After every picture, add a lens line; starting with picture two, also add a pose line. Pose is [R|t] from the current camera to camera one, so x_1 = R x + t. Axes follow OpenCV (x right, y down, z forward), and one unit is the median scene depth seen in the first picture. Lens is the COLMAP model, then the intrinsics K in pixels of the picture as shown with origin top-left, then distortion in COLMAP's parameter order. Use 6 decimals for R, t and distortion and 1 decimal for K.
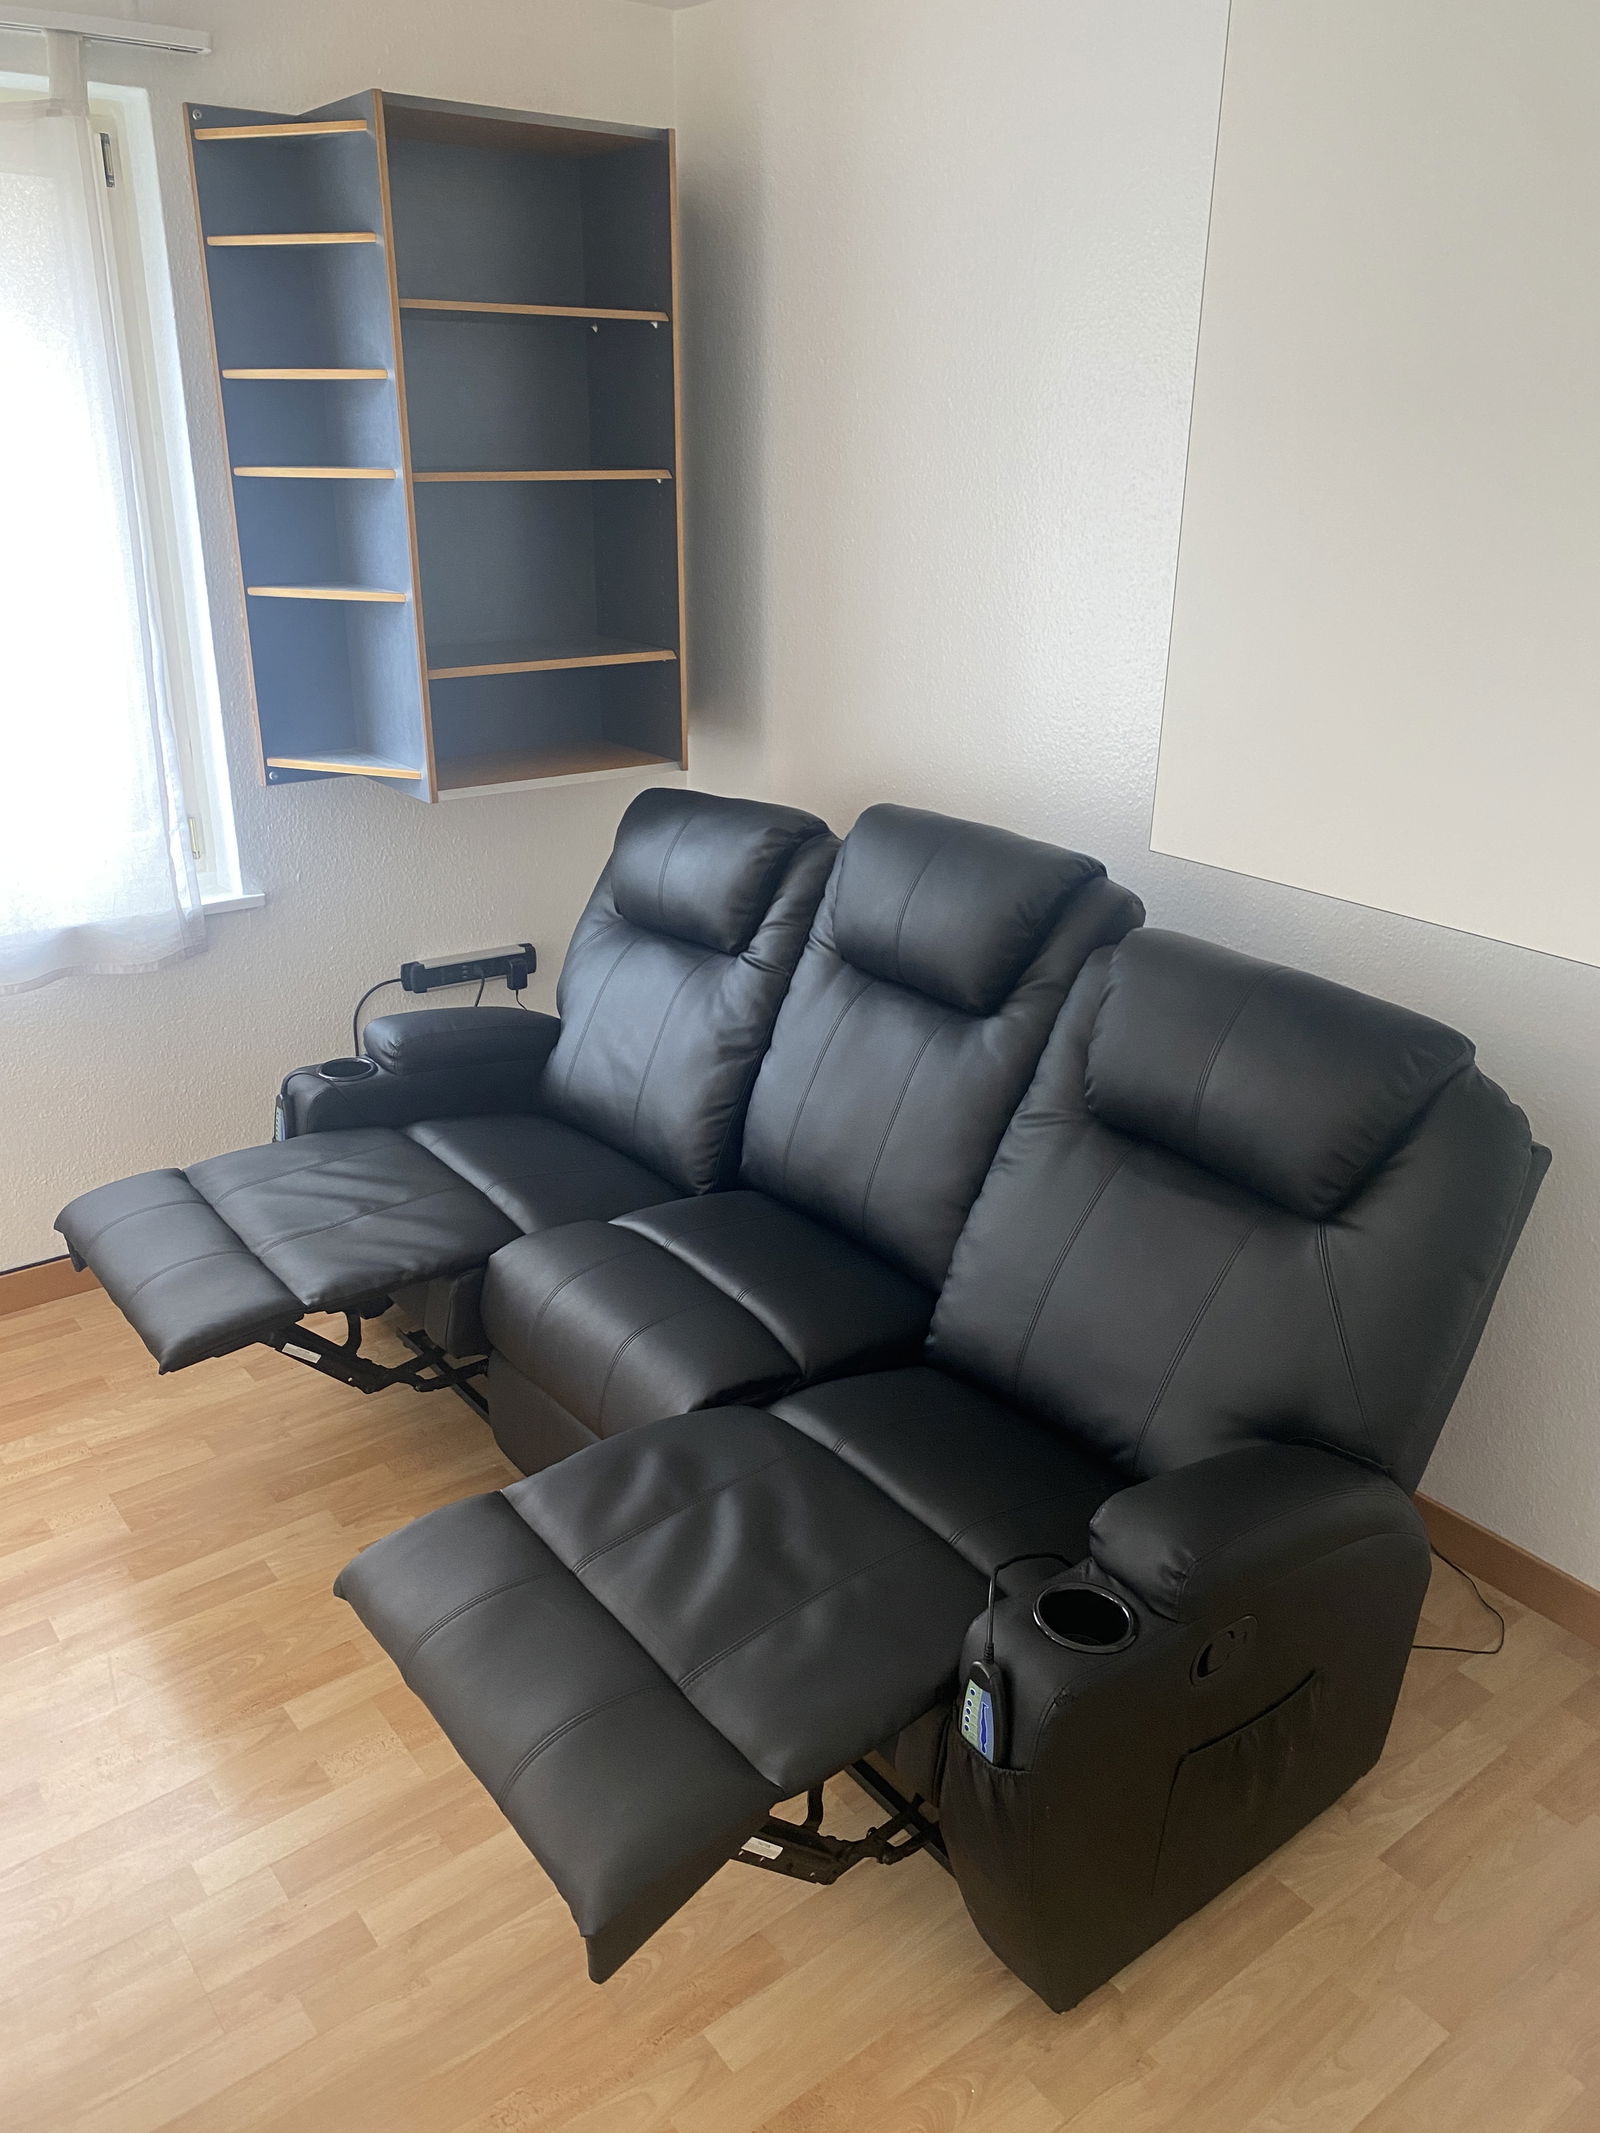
lens RADIAL K [[1640.2, 0, 800.4], [0, 1640.2, 1061.4], [0, 0, 1]] dist [0.034503, -0.024429]
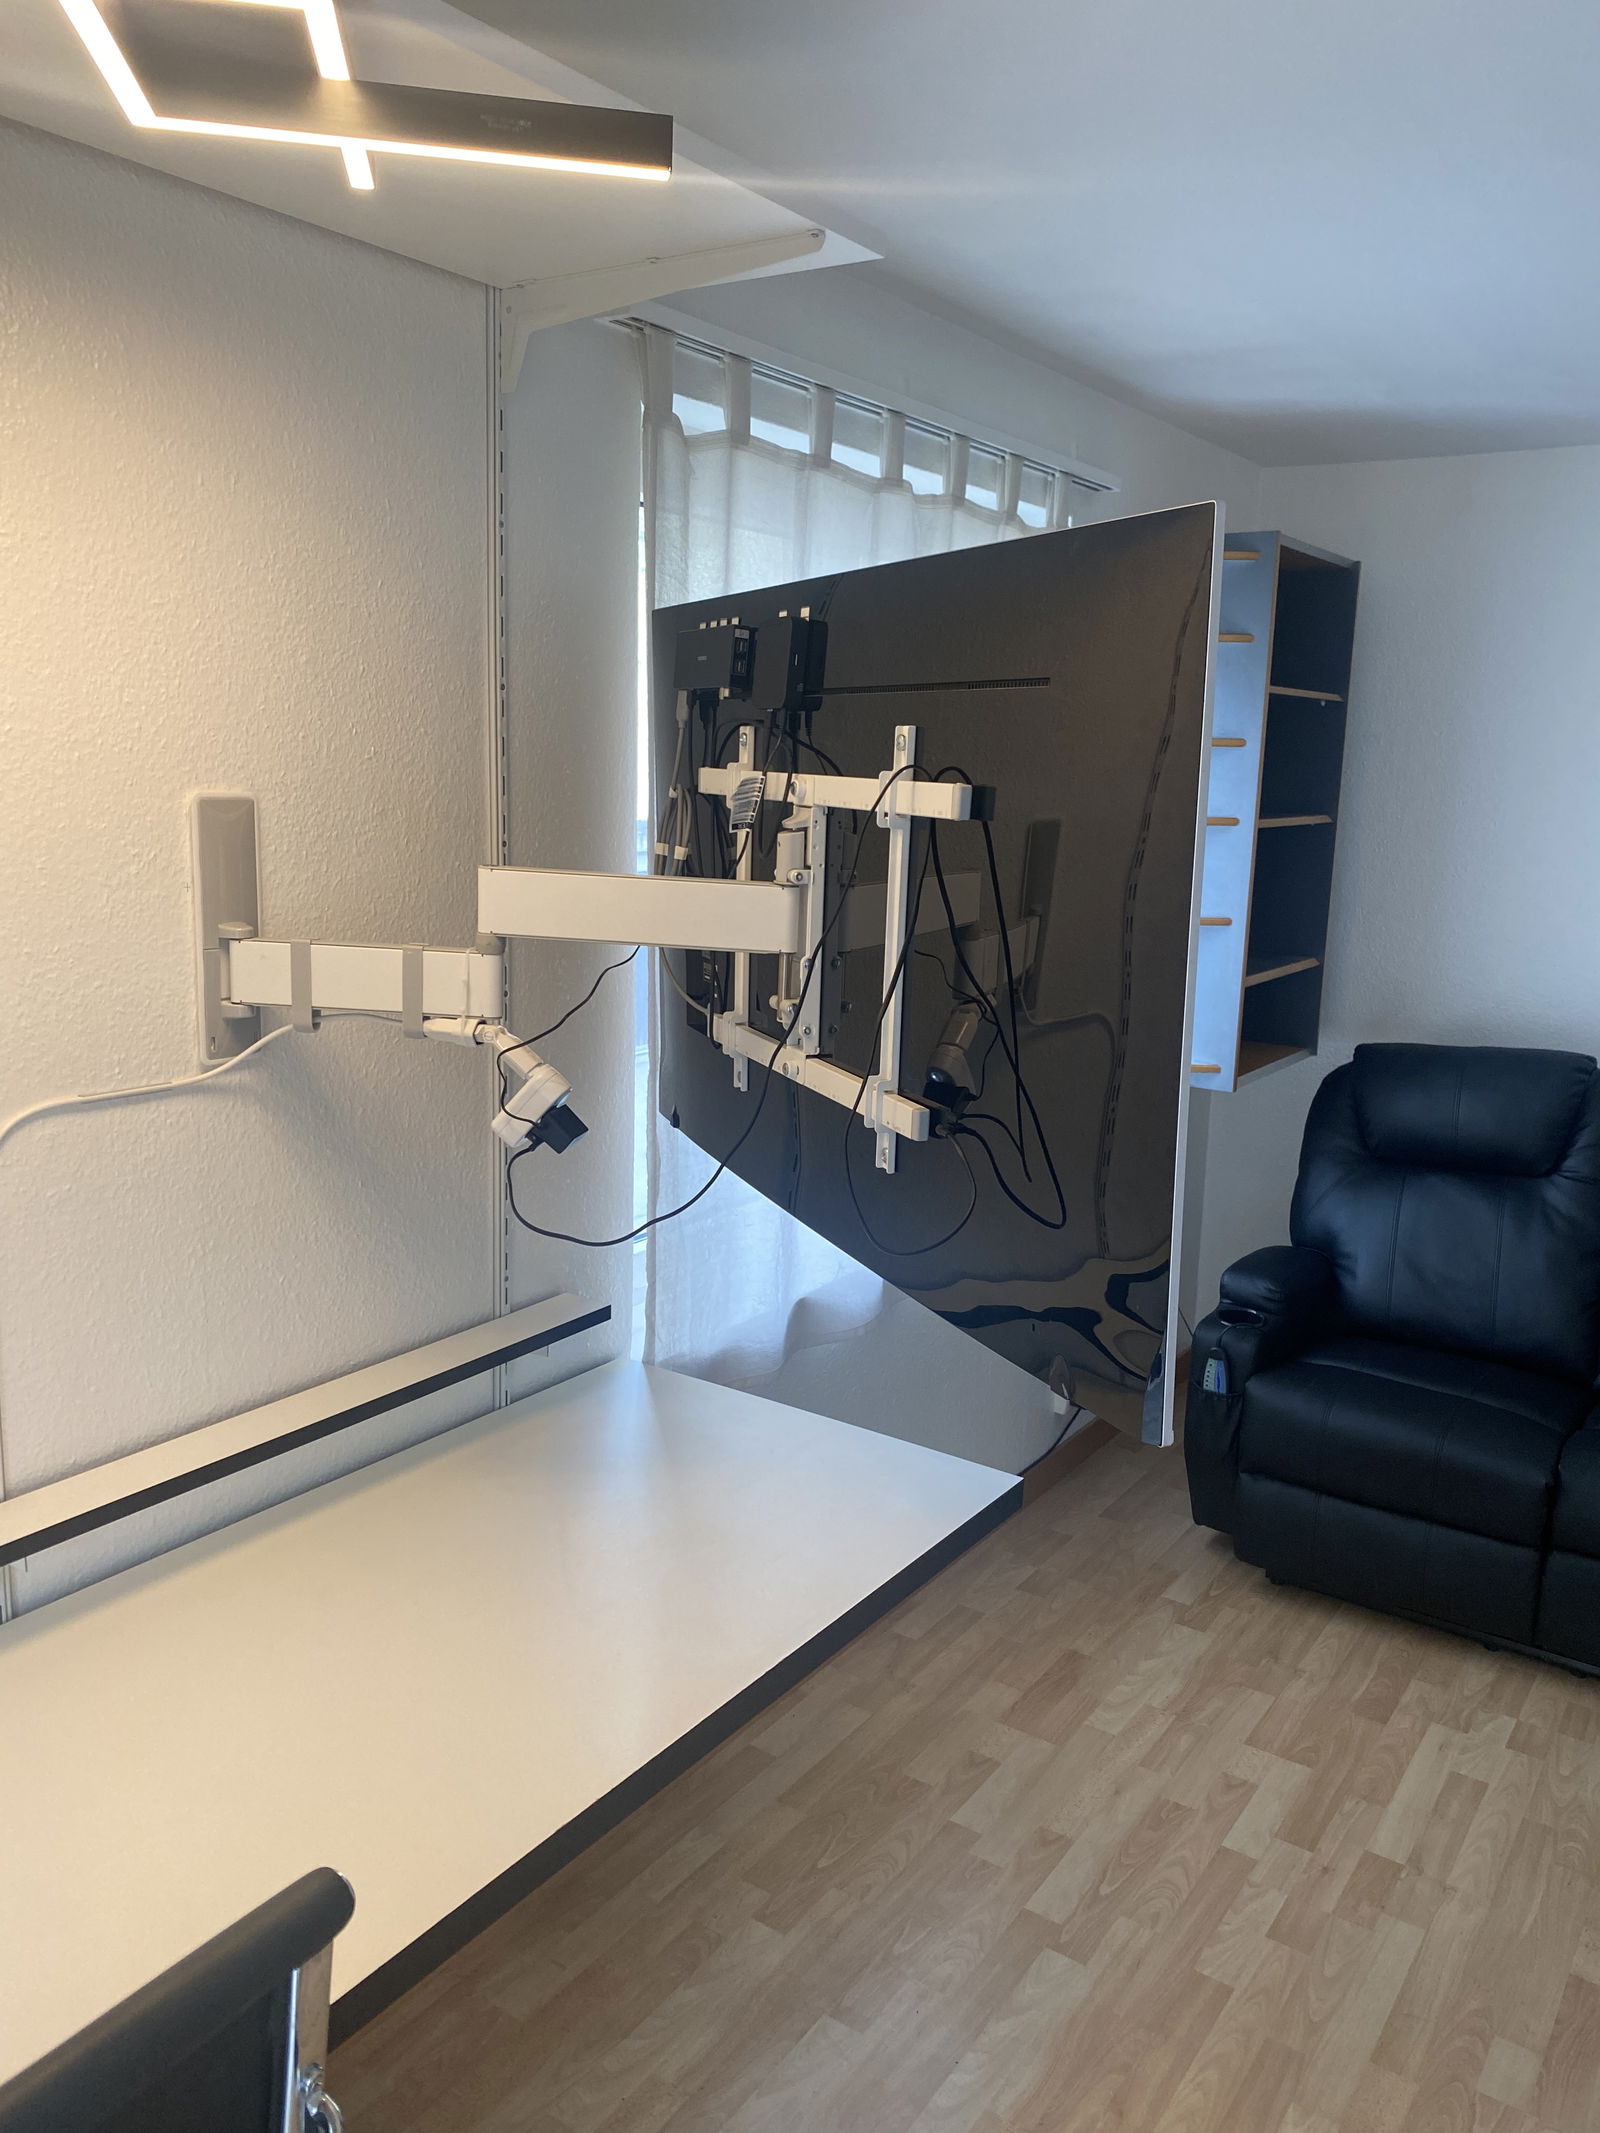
lens RADIAL K [[1640.2, 0, 795.1], [0, 1640.2, 1072.1], [0, 0, 1]] dist [0.034503, -0.024429]
pose [[0.947673, -0.046149, 0.315890, -0.961836], [0.097692, 0.983949, -0.149331, -0.032791], [-0.303928, 0.172377, 0.936971, 0.014750]]
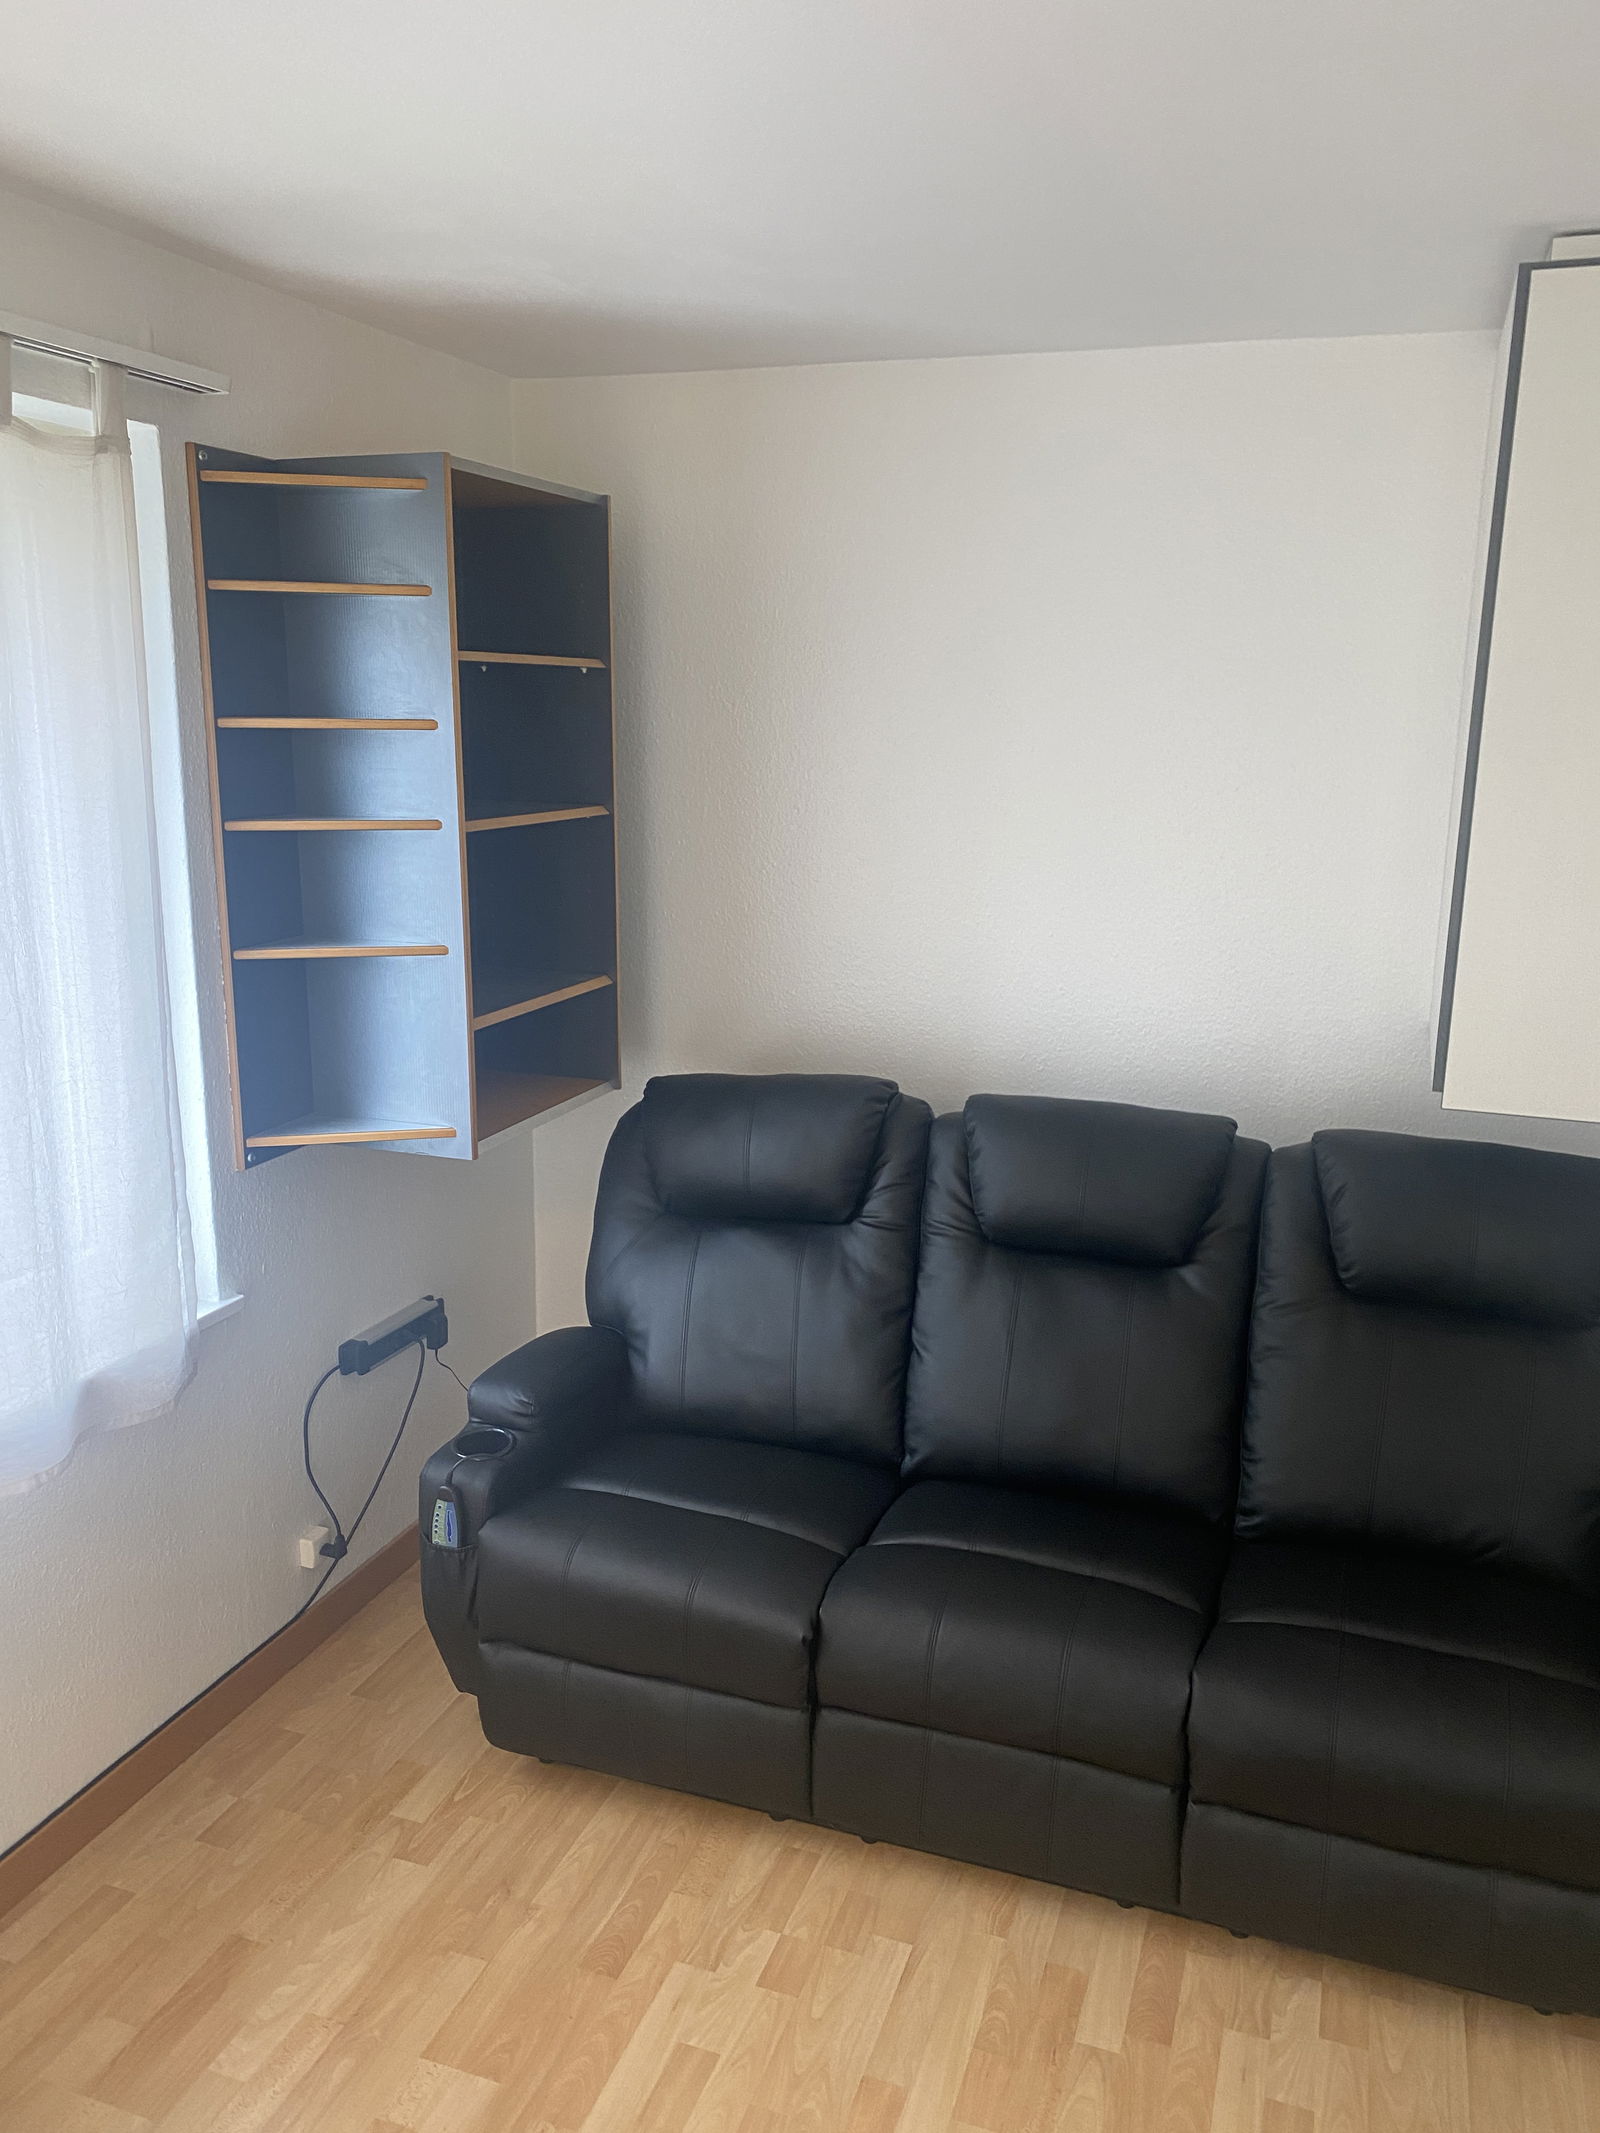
lens RADIAL K [[1640.2, 0, 805.1], [0, 1640.2, 1062.3], [0, 0, 1]] dist [0.034503, -0.024429]
pose [[0.836696, -0.116556, 0.535122, -0.609710], [0.193505, 0.976985, -0.089758, -0.100123], [-0.512344, 0.178649, 0.839993, 0.127819]]
